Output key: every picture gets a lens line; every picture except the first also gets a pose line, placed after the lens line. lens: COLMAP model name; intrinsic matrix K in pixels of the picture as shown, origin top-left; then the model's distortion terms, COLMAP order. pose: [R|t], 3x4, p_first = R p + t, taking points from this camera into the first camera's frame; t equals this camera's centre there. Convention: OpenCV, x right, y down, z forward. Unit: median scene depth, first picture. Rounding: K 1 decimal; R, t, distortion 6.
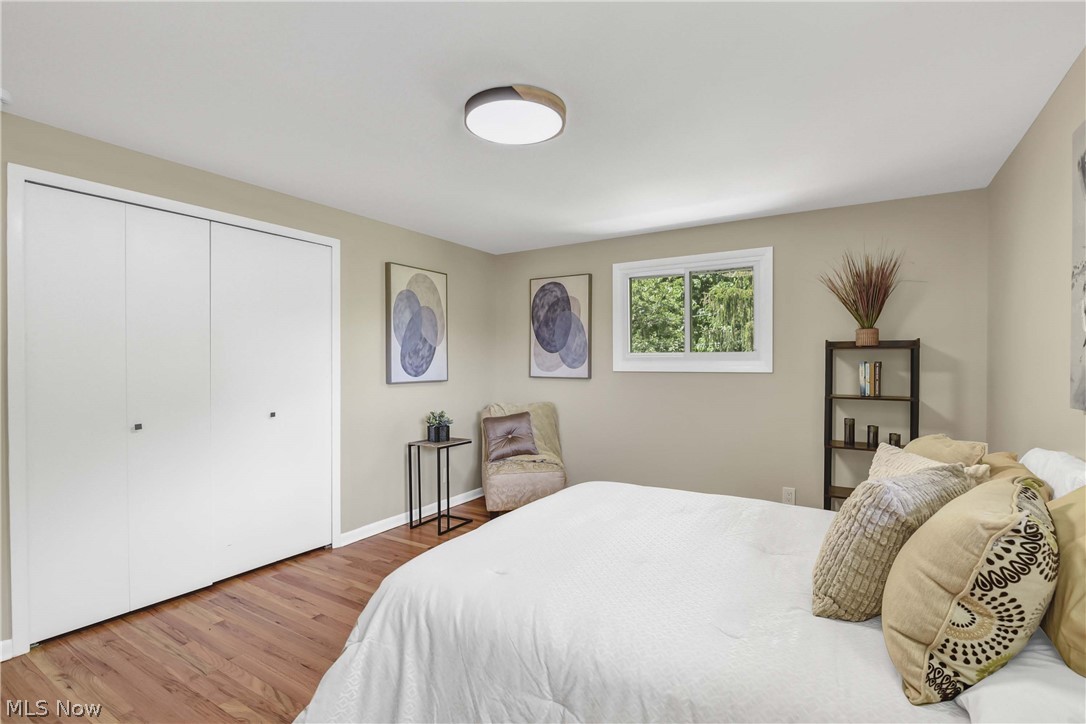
lens RADIAL K [[508.2, 0, 548.2], [0, 508.2, 363.9], [0, 0, 1]] dist [0.002887, -0.008182]
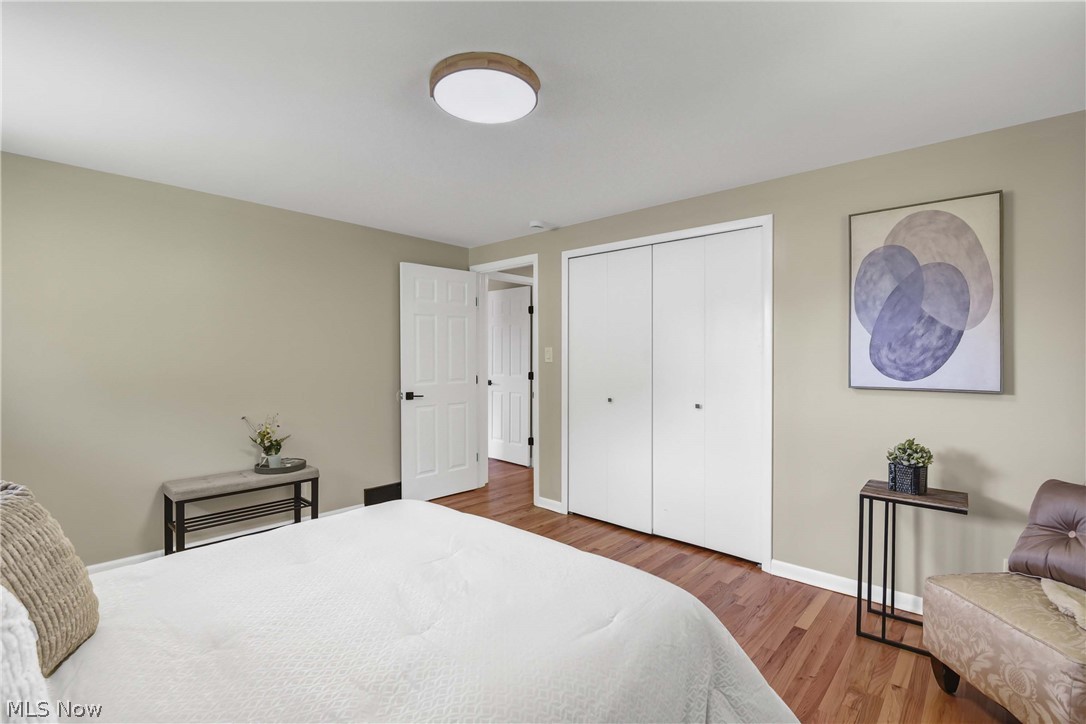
lens RADIAL K [[508.2, 0, 548.2], [0, 508.2, 363.9], [0, 0, 1]] dist [0.002887, -0.008182]
pose [[-0.184027, 0.008025, -0.982888, 0.422860], [-0.008418, 0.999917, 0.009740, 0.002075], [0.982885, 0.010067, -0.183944, 0.668707]]
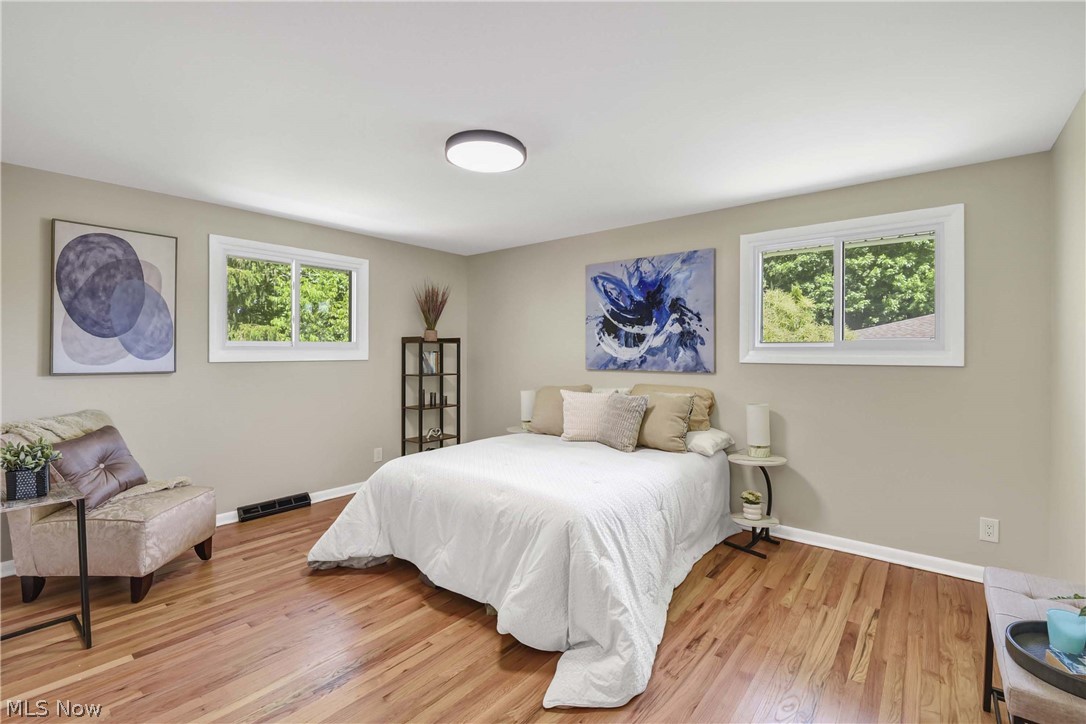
lens RADIAL K [[480.1, 0, 539.4], [0, 480.1, 361.6], [0, 0, 1]] dist [-0.003126, -0.011239]
pose [[0.140005, -0.018518, 0.989978, -0.608809], [0.002413, 0.999829, 0.018361, 0.000422], [-0.990148, -0.000182, 0.140026, 0.373725]]
